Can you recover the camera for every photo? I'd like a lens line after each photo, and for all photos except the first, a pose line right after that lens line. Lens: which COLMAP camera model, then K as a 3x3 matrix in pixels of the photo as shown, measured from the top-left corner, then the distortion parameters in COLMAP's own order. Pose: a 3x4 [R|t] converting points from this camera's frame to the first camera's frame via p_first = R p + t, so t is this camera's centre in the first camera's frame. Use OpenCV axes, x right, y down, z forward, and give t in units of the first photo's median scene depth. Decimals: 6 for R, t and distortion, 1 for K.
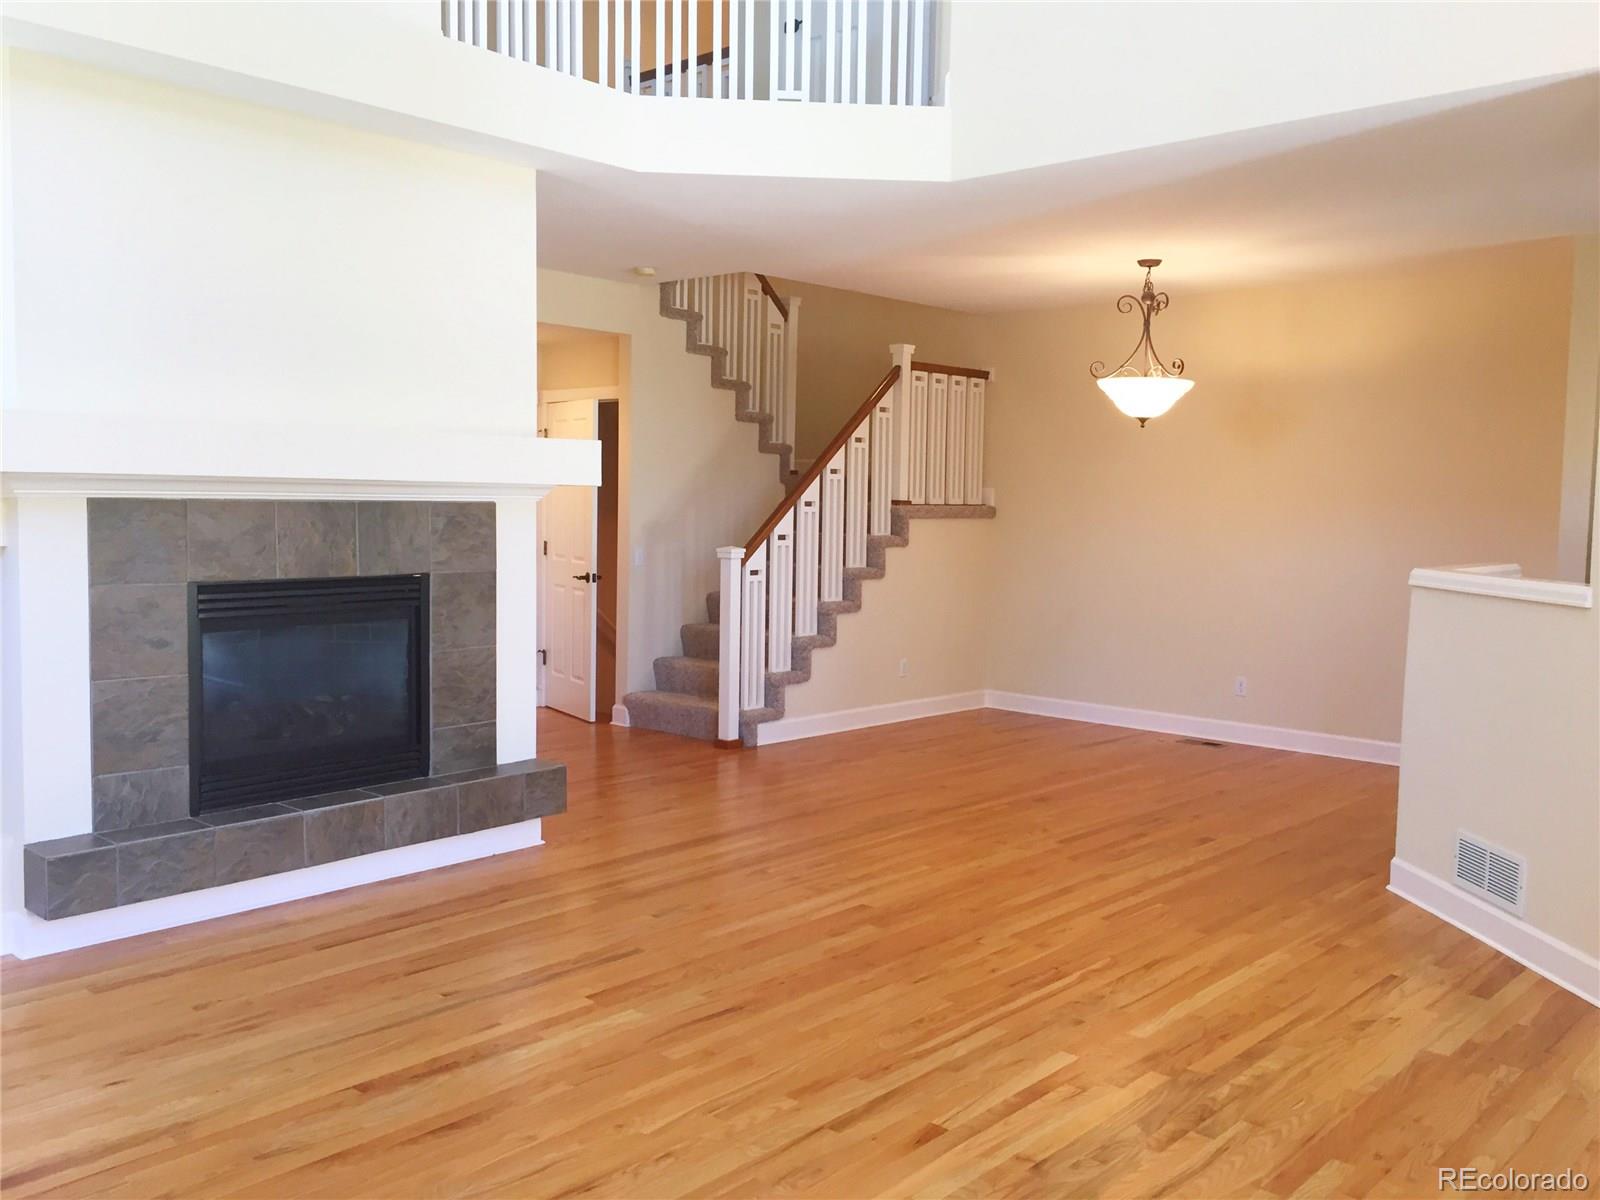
lens RADIAL K [[1376.1, 0, 800.0], [0, 1376.1, 600.0], [0, 0, 1]] dist [0.121110, -0.208347]
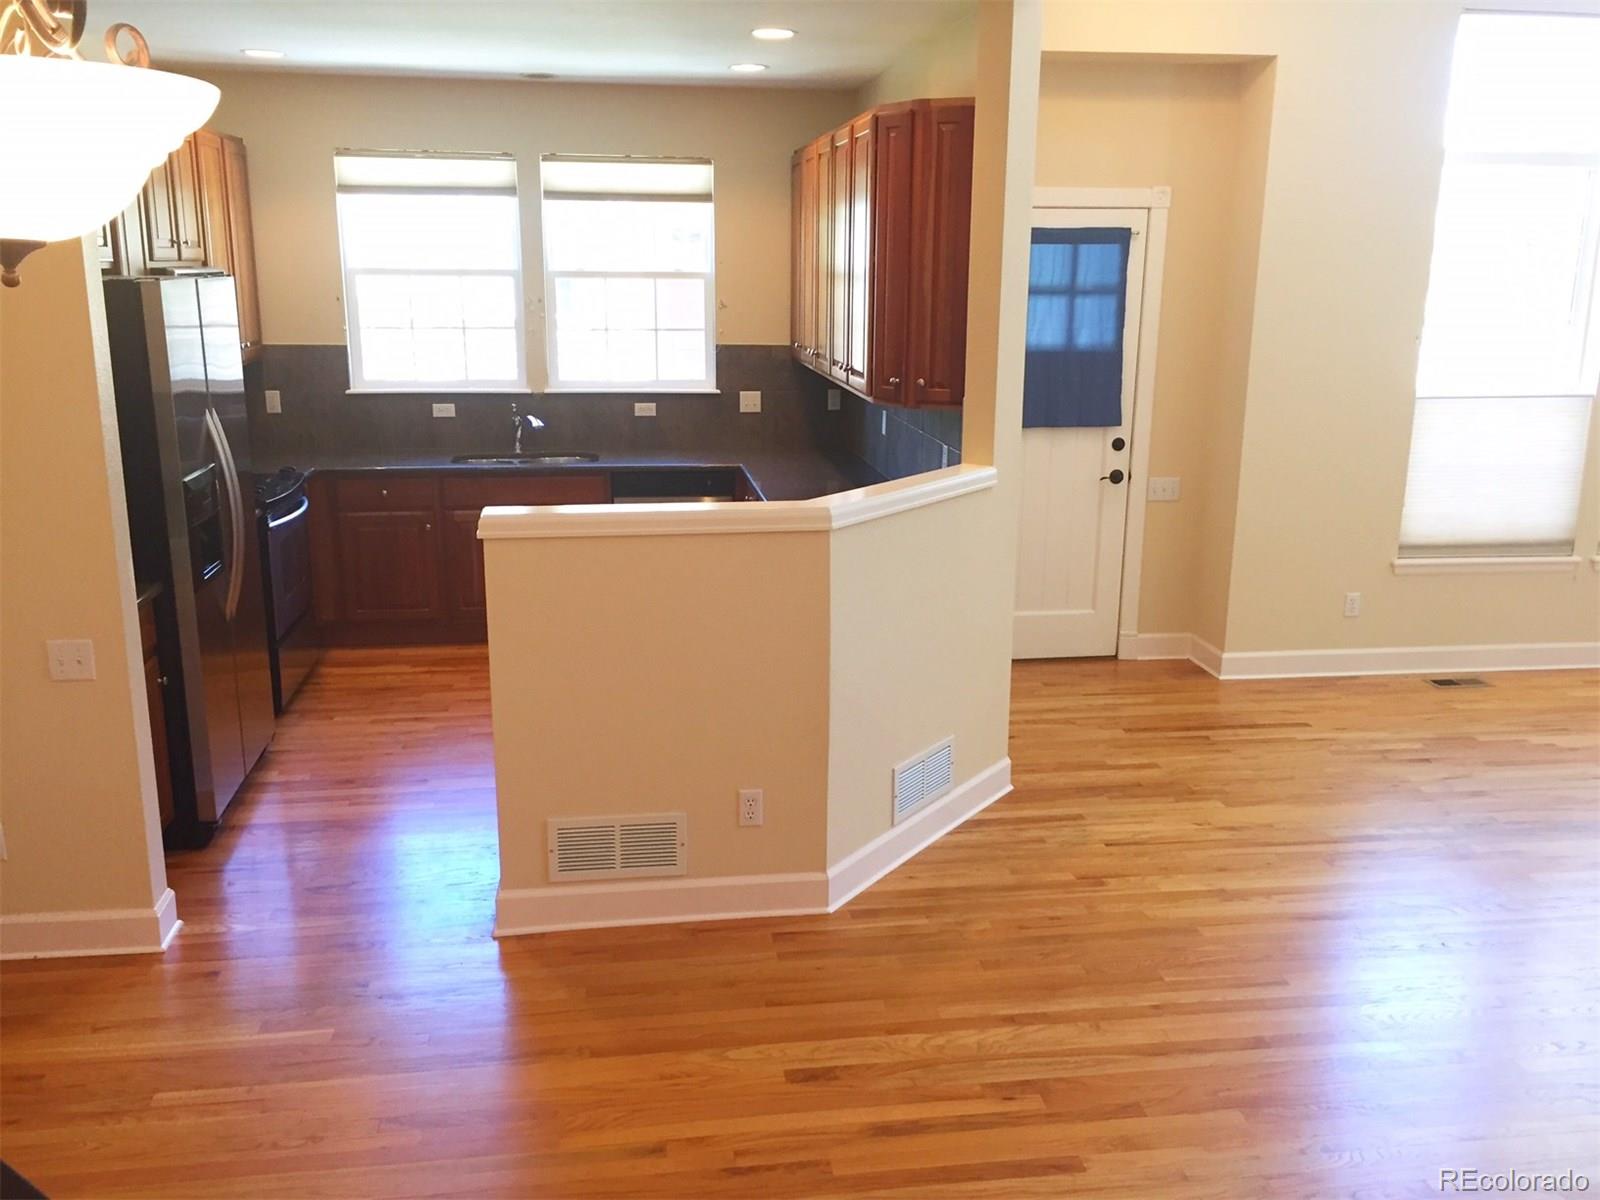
lens RADIAL K [[1376.1, 0, 800.0], [0, 1376.1, 600.0], [0, 0, 1]] dist [0.121110, -0.208347]
pose [[-0.768552, -0.173688, 0.615759, -0.016230], [0.029115, 0.951952, 0.304859, -0.216076], [-0.639124, 0.252228, -0.726568, 1.677299]]
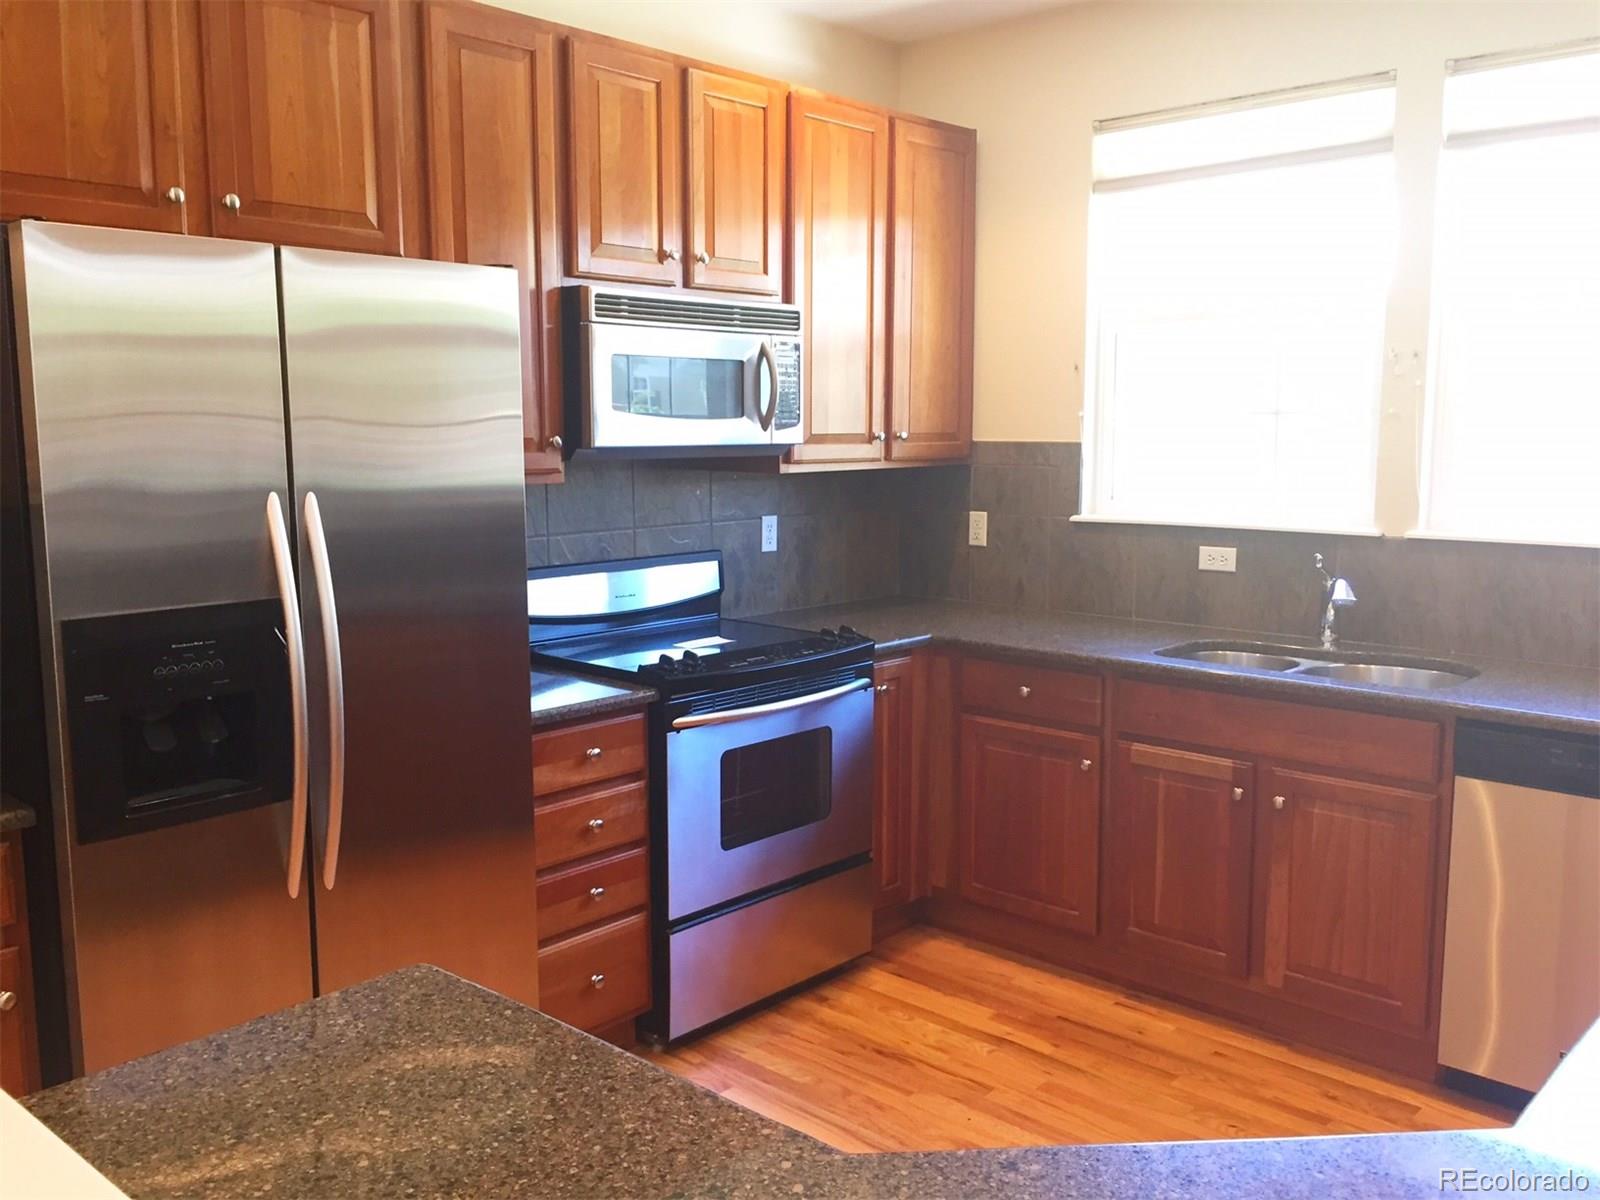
lens RADIAL K [[1376.1, 0, 800.0], [0, 1376.1, 600.0], [0, 0, 1]] dist [0.121110, -0.208347]
pose [[0.005290, -0.149228, 0.988789, 0.402043], [0.077259, 0.985908, 0.148380, -0.085966], [-0.996997, 0.075608, 0.016745, 1.028962]]
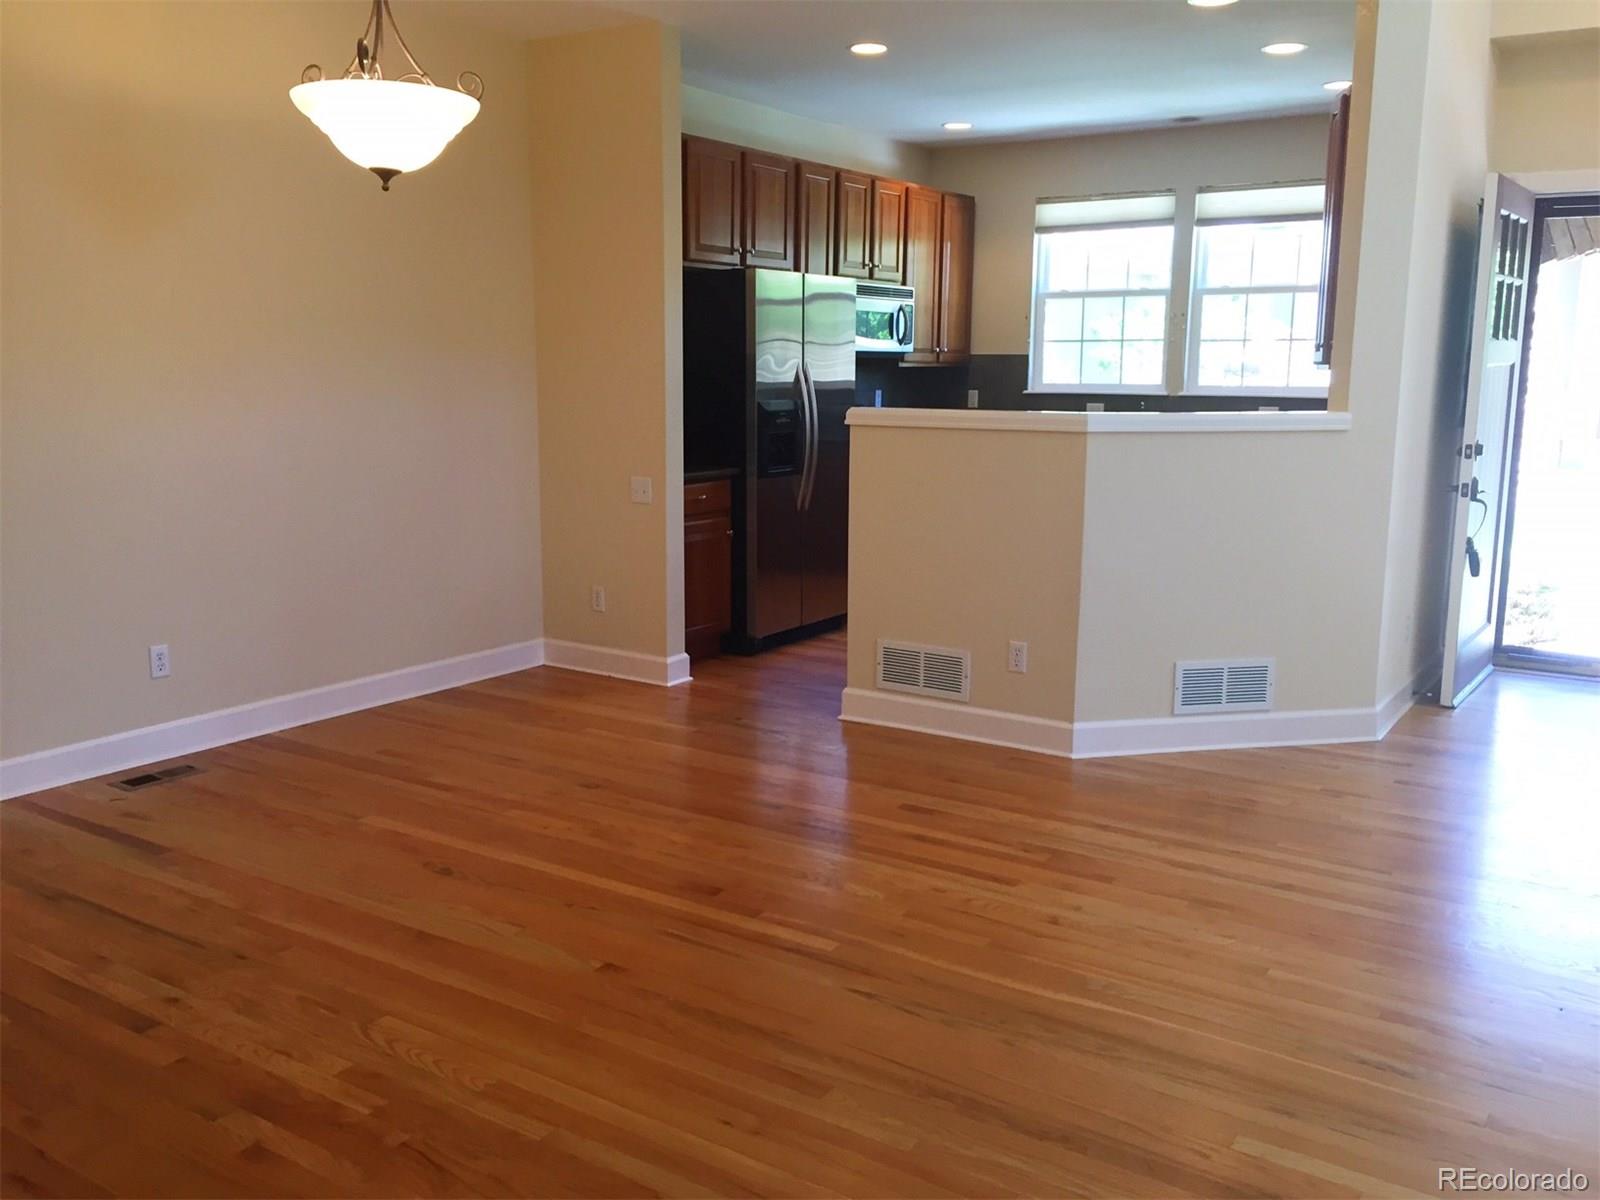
lens RADIAL K [[1376.1, 0, 800.0], [0, 1376.1, 600.0], [0, 0, 1]] dist [0.121110, -0.208347]
pose [[-0.145214, -0.184718, 0.972004, -0.478239], [0.066310, 0.978392, 0.195838, -0.100689], [-0.987176, 0.092892, -0.129827, 1.416461]]
